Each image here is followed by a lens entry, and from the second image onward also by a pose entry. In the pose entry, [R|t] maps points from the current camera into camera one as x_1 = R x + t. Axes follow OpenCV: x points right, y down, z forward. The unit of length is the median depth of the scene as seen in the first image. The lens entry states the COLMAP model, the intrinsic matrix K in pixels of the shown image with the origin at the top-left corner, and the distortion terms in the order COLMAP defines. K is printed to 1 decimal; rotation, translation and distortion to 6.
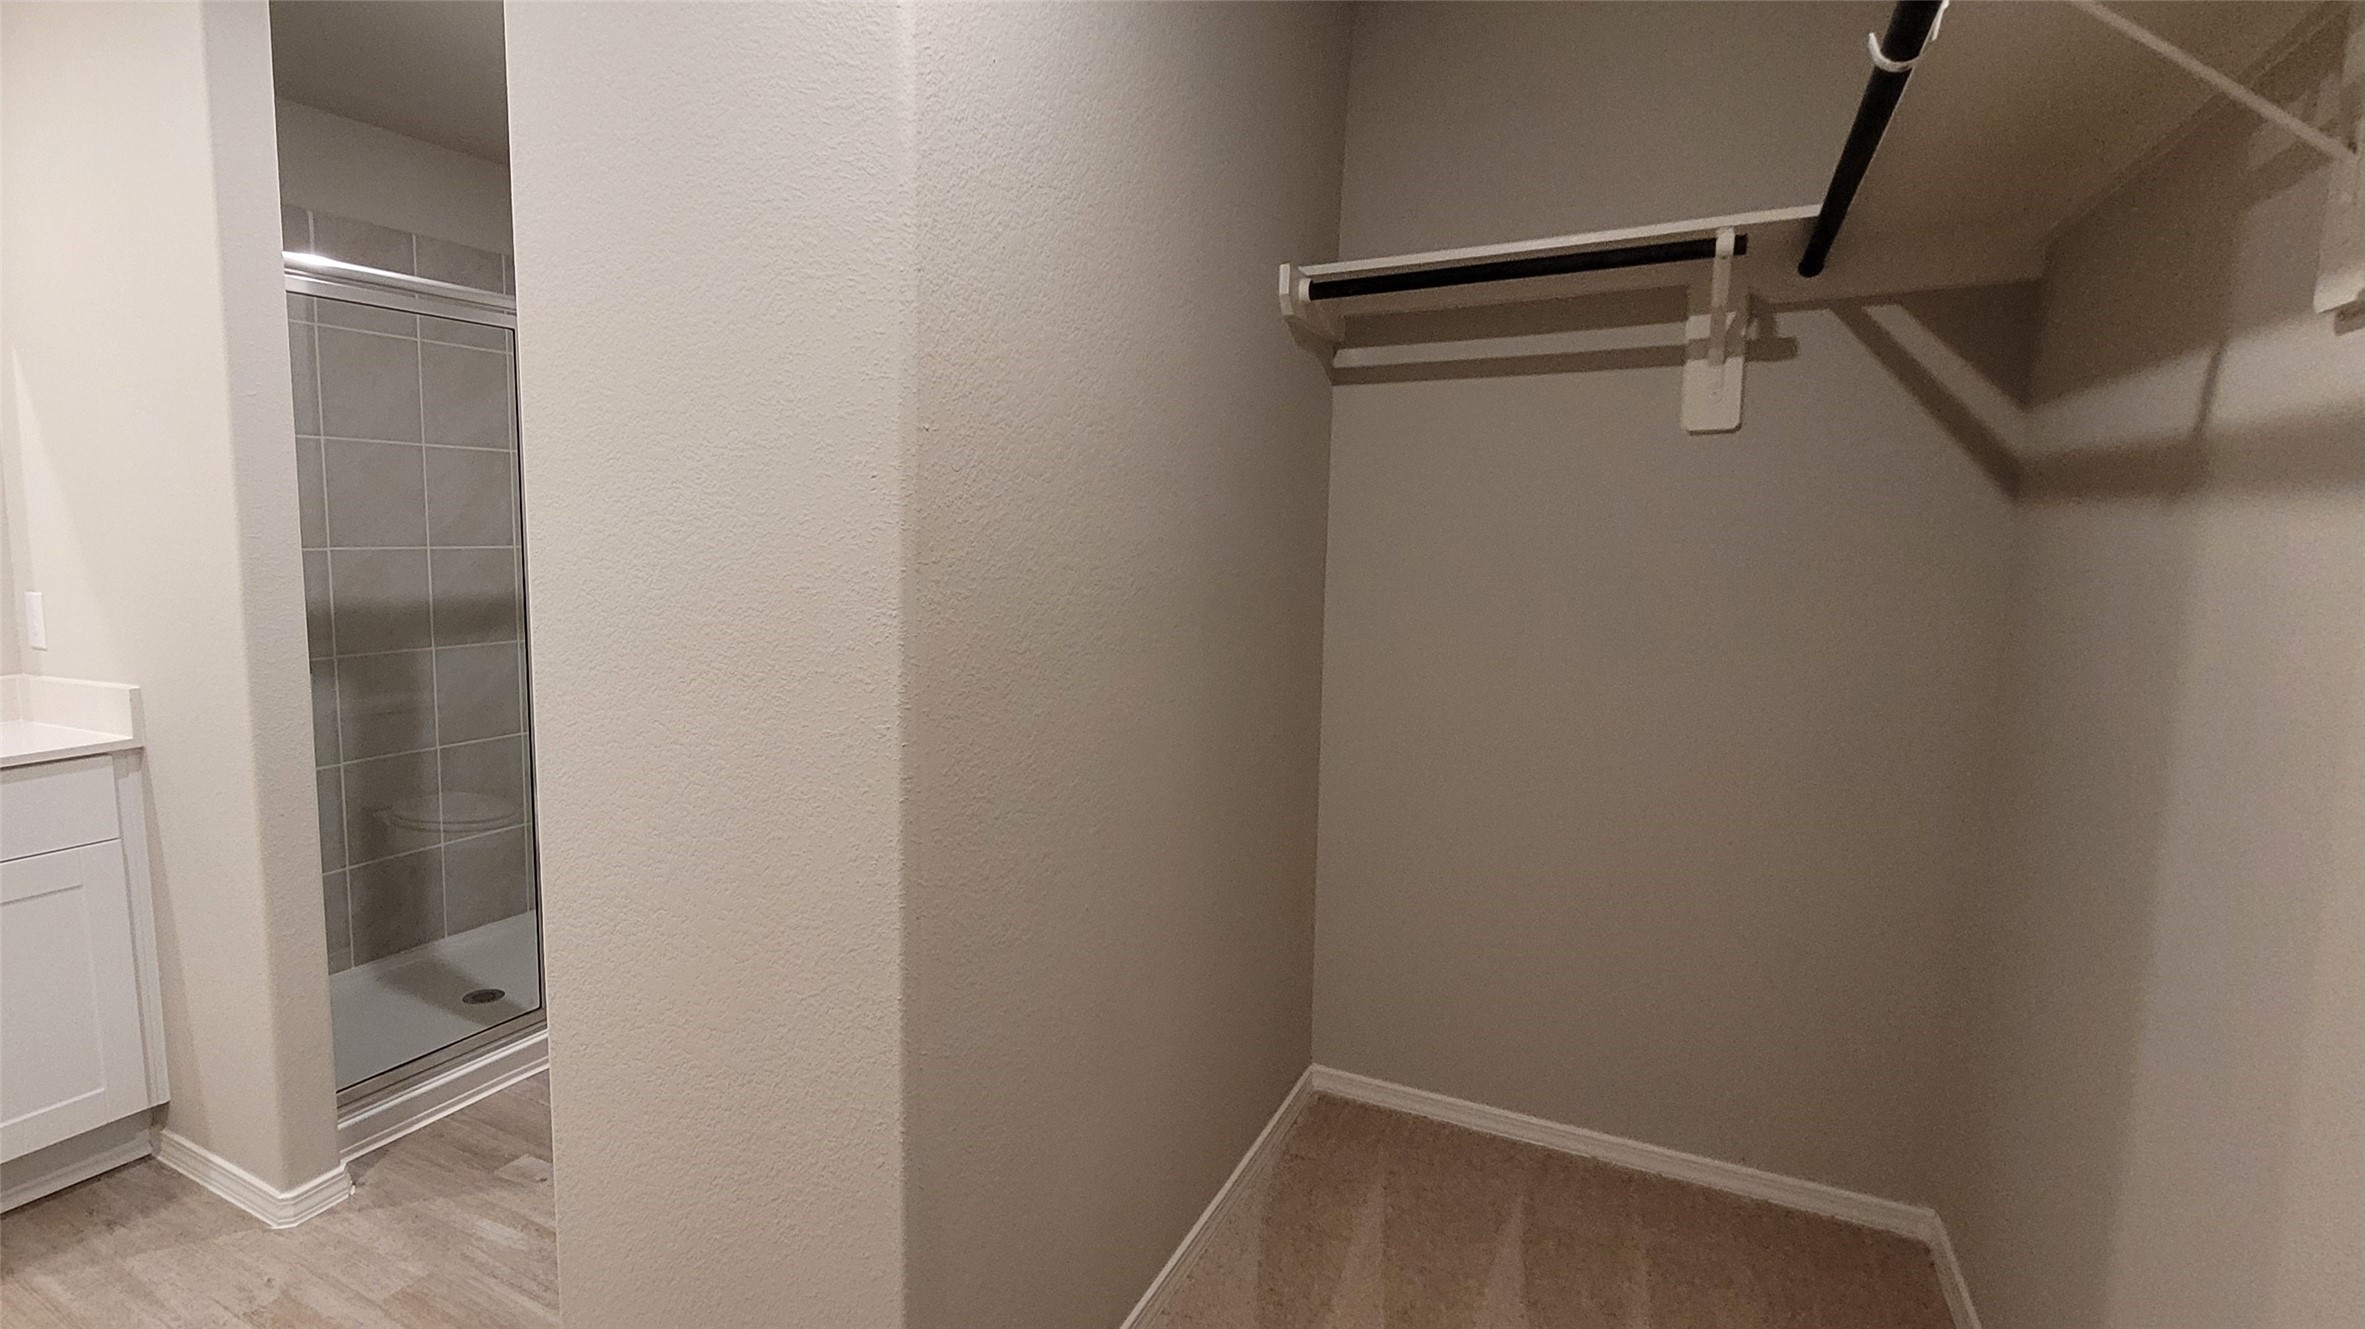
lens RADIAL K [[1175.1, 0, 1182.5], [0, 1175.1, 664.5], [0, 0, 1]] dist [-0.001235, -0.000943]
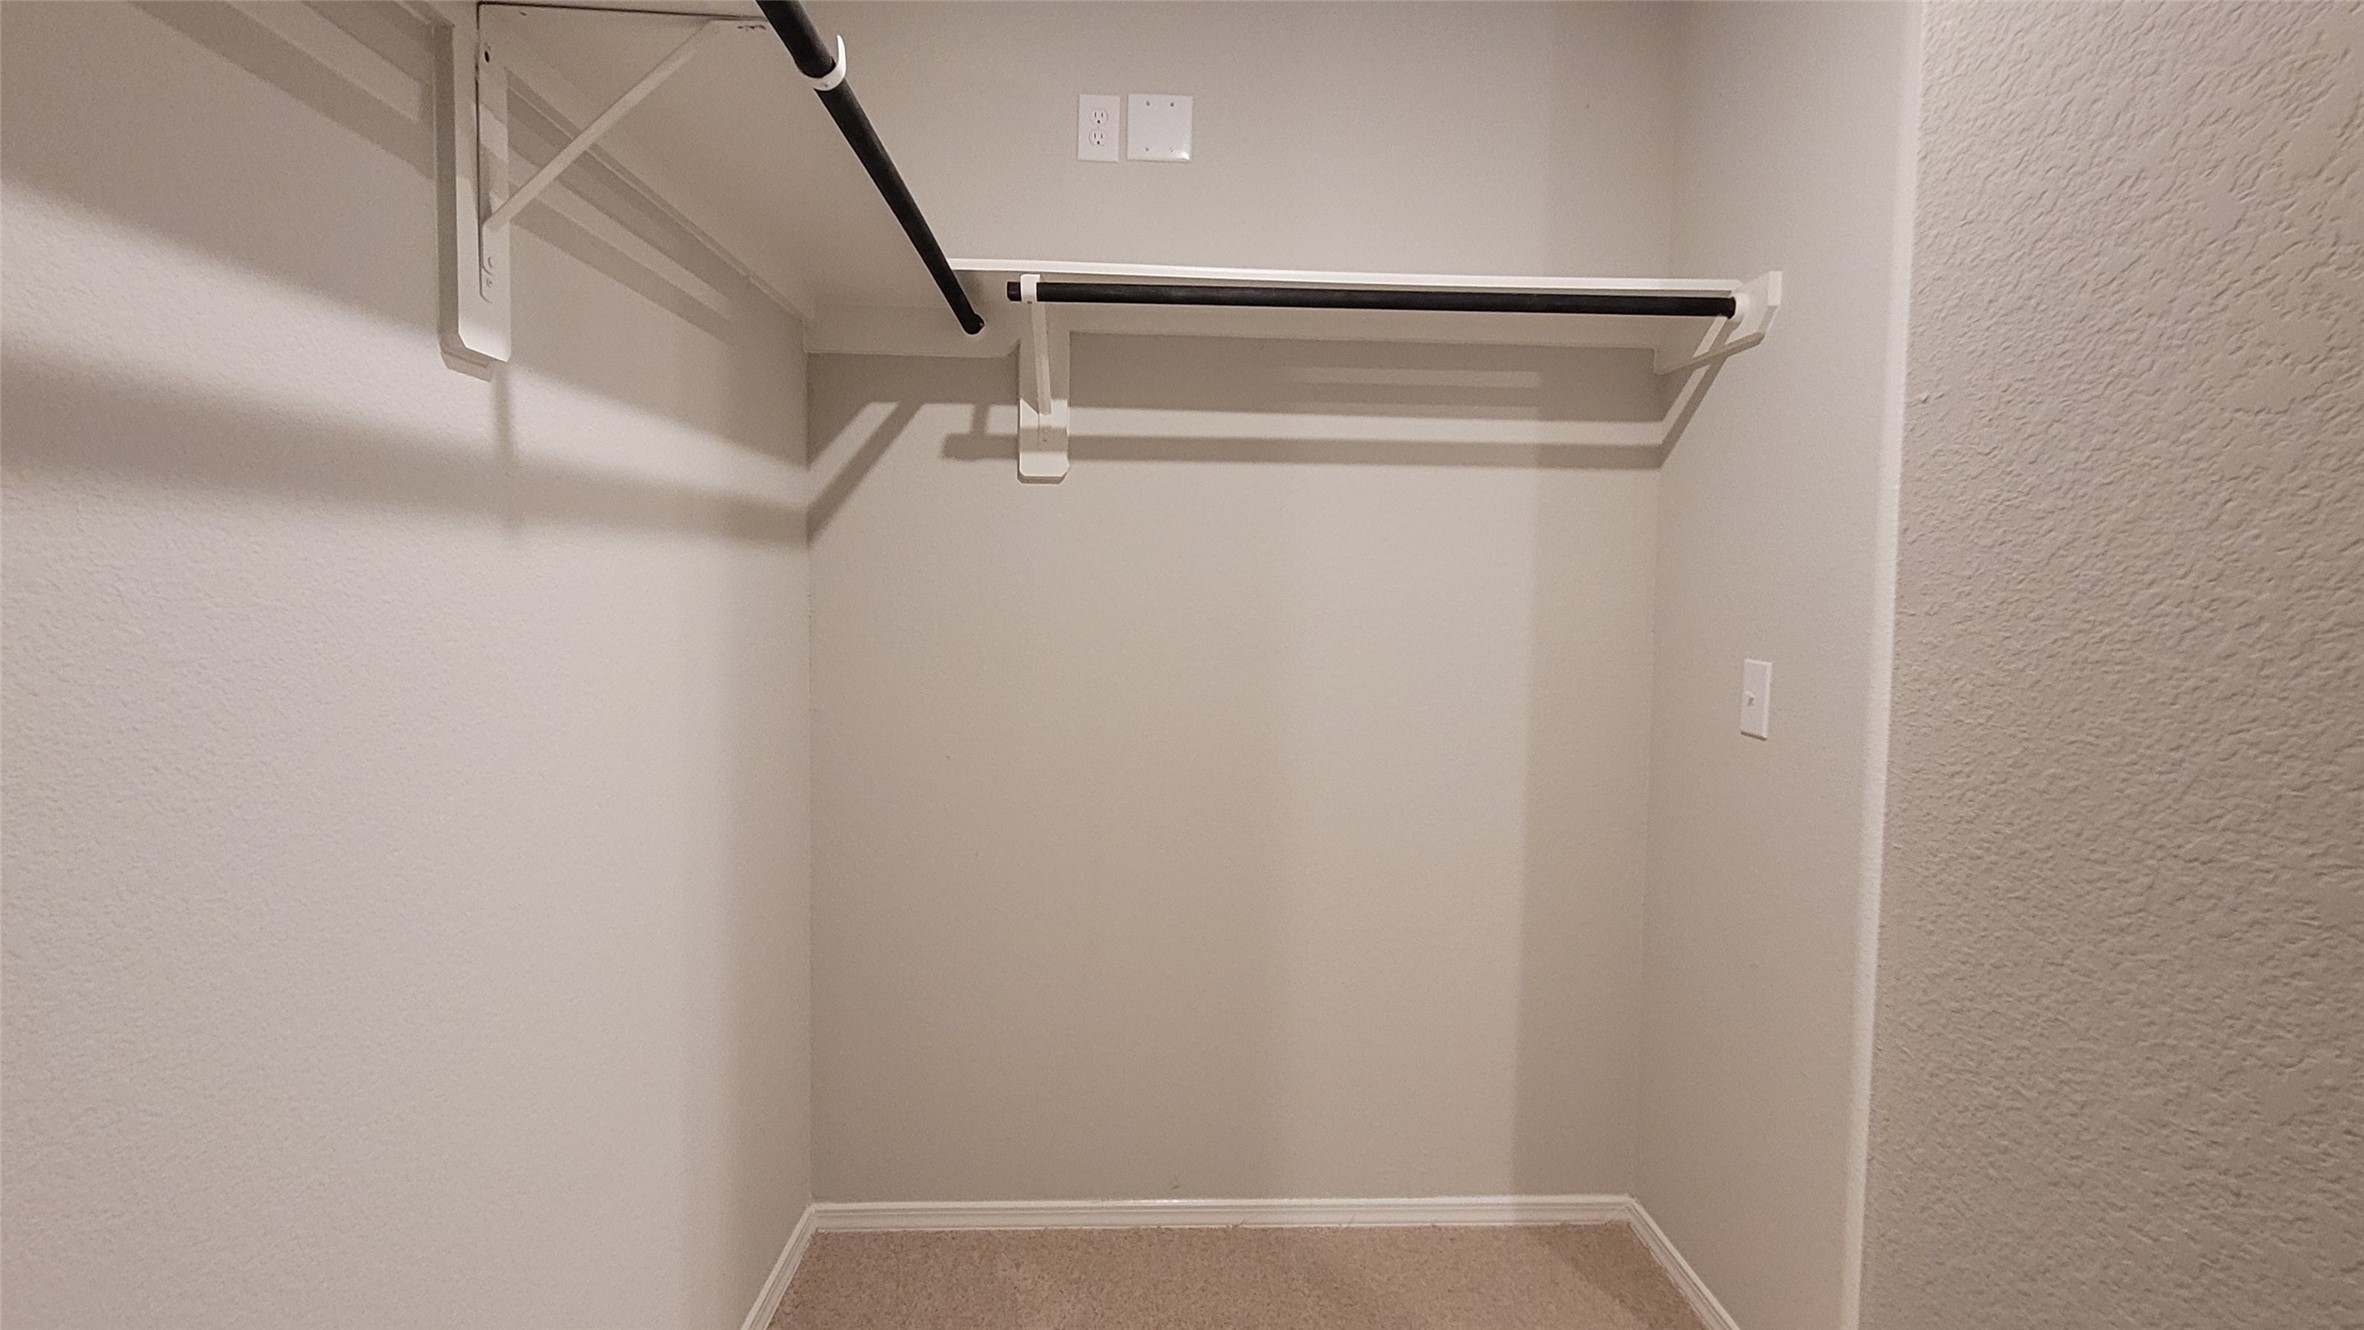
lens RADIAL K [[1174.6, 0, 1182.0], [0, 1174.6, 665.0], [0, 0, 1]] dist [-0.001235, -0.000943]
pose [[-0.901513, -0.002119, -0.432748, 0.390993], [-0.083950, 0.981848, 0.170080, -0.128564], [0.424532, 0.189659, -0.885326, 1.347057]]
